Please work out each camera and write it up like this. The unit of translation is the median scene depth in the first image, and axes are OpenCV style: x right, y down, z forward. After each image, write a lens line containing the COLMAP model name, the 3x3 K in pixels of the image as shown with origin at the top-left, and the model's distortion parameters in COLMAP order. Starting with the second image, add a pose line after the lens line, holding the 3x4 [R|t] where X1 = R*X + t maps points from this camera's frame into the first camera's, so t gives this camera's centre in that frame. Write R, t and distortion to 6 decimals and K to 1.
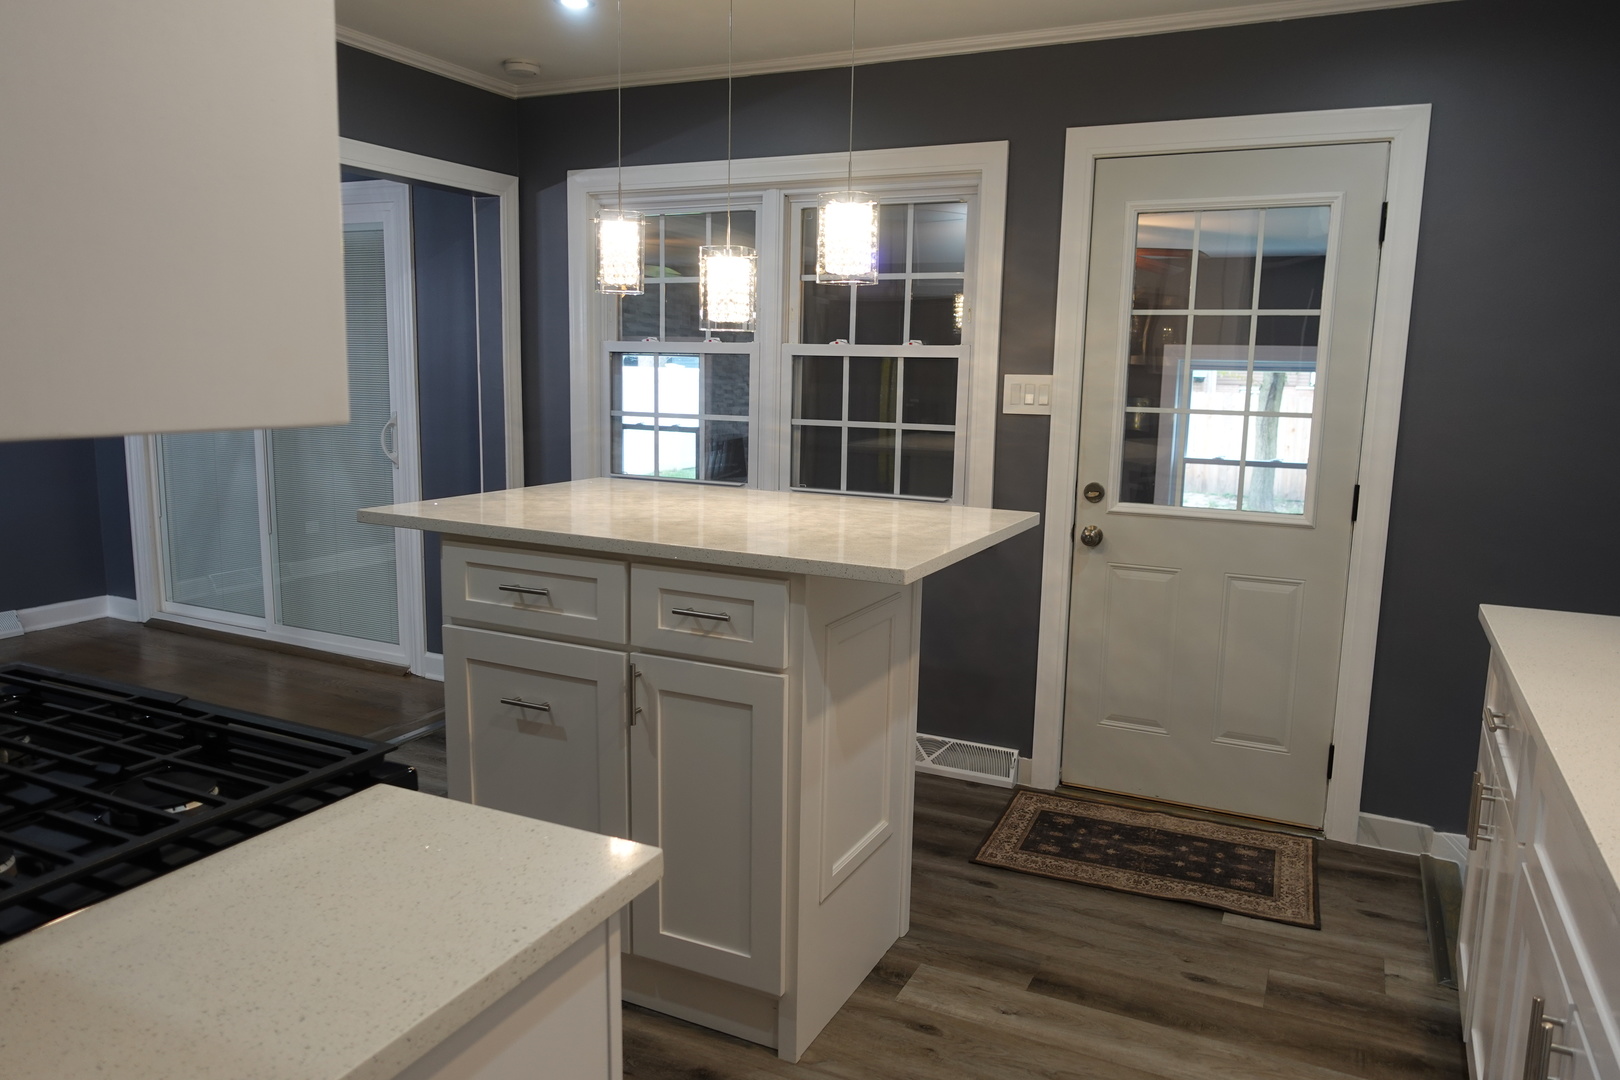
lens RADIAL K [[1120.5, 0, 781.9], [0, 1120.5, 534.3], [0, 0, 1]] dist [-0.002587, 0.005634]
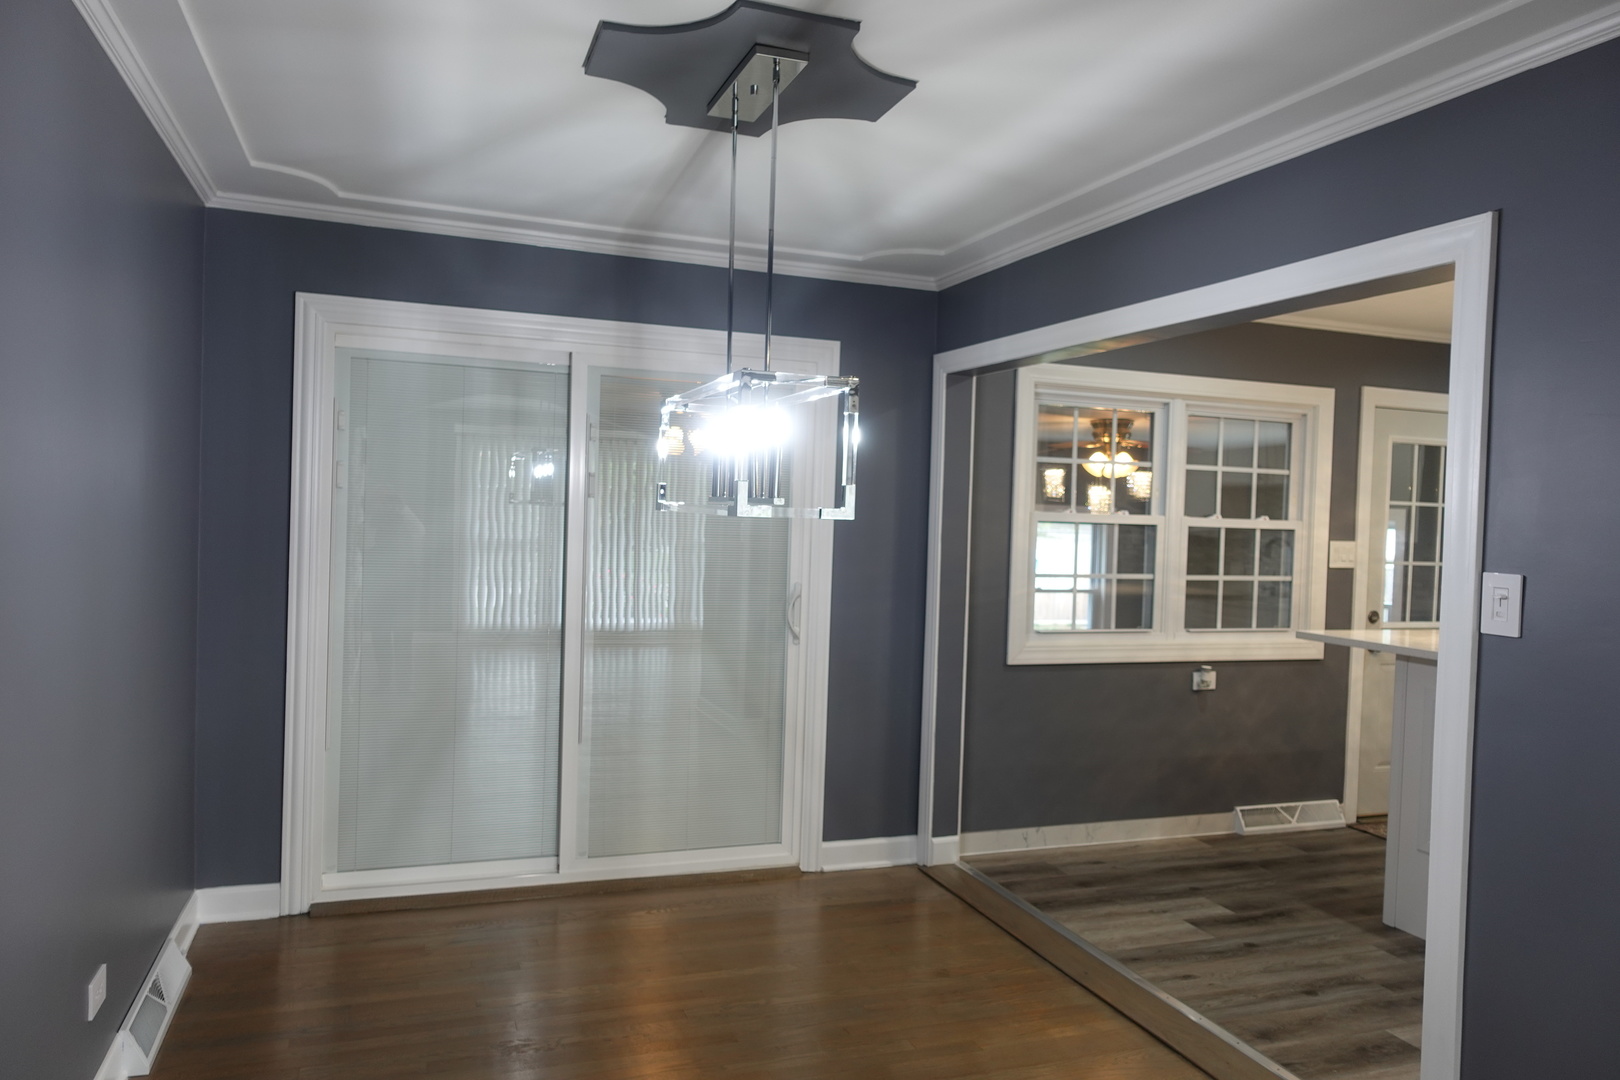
lens RADIAL K [[1120.5, 0, 803.6], [0, 1120.5, 536.1], [0, 0, 1]] dist [-0.002587, 0.005634]
pose [[0.686612, -0.011681, 0.726930, -1.318199], [0.093693, 0.992955, -0.072540, -0.104718], [-0.720962, 0.117915, 0.682869, 0.479041]]
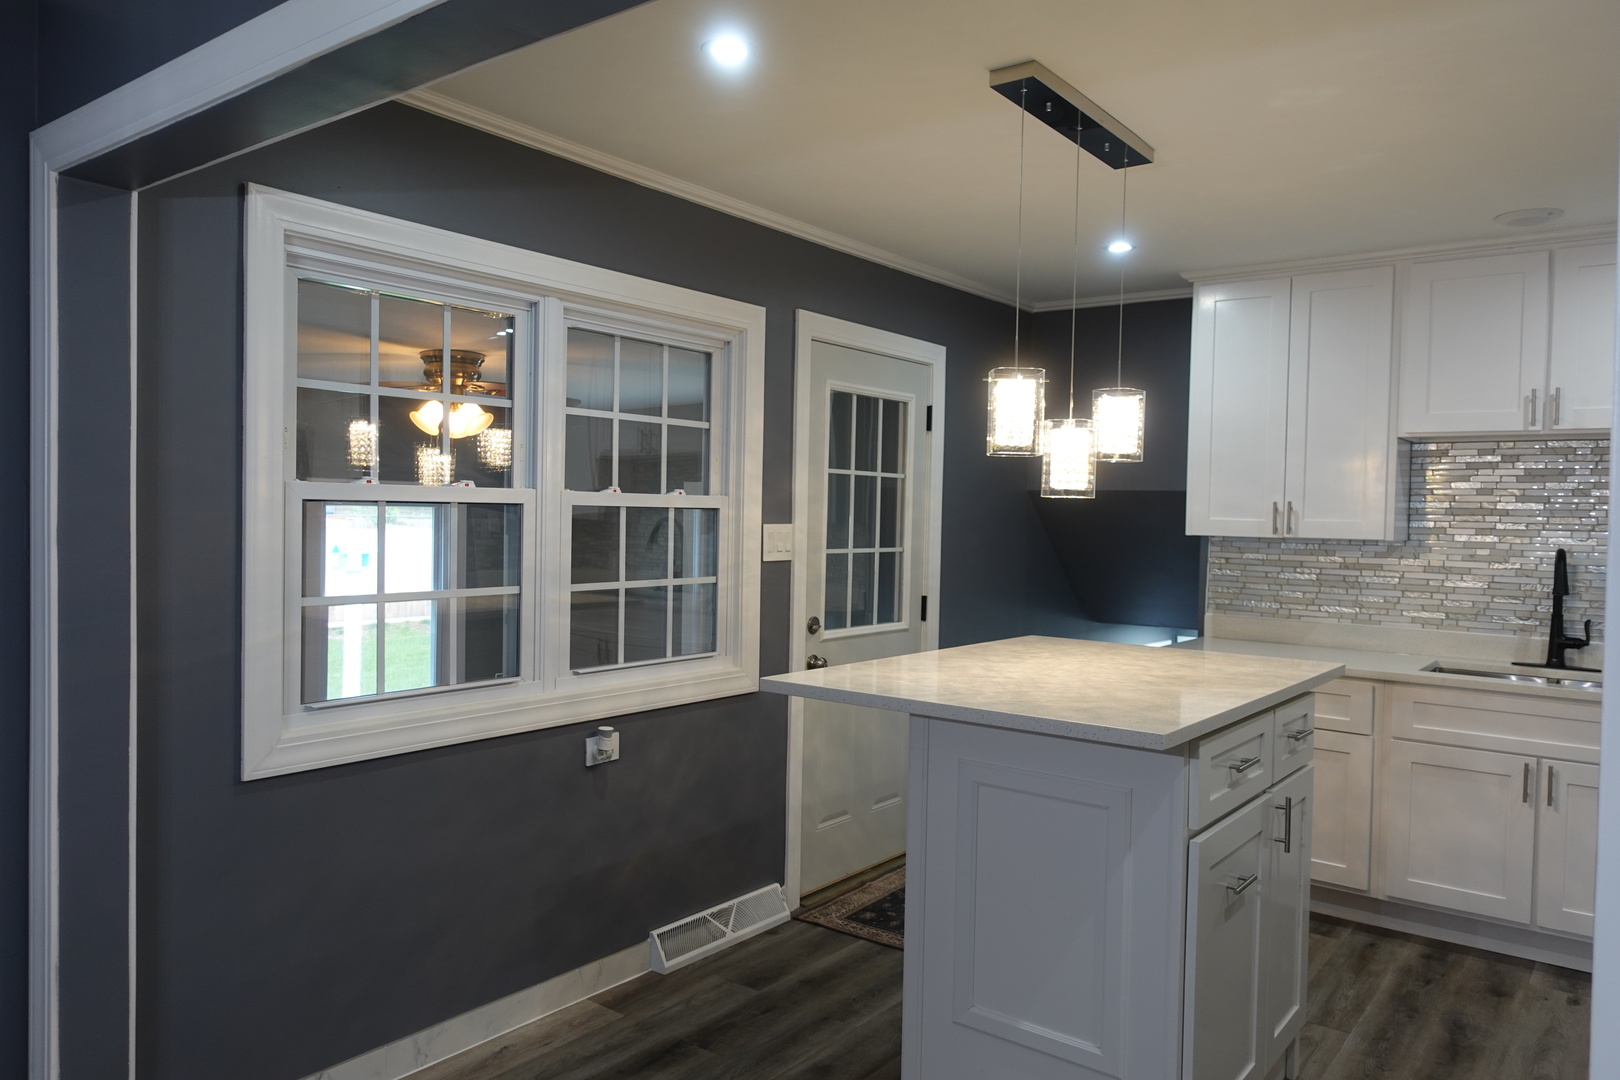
lens RADIAL K [[1120.5, 0, 808.0], [0, 1120.5, 535.2], [0, 0, 1]] dist [-0.002587, 0.005634]
pose [[0.196097, -0.034120, 0.979991, -0.797840], [0.138426, 0.990350, 0.006782, -0.130487], [-0.970765, 0.134326, 0.198928, 0.734547]]
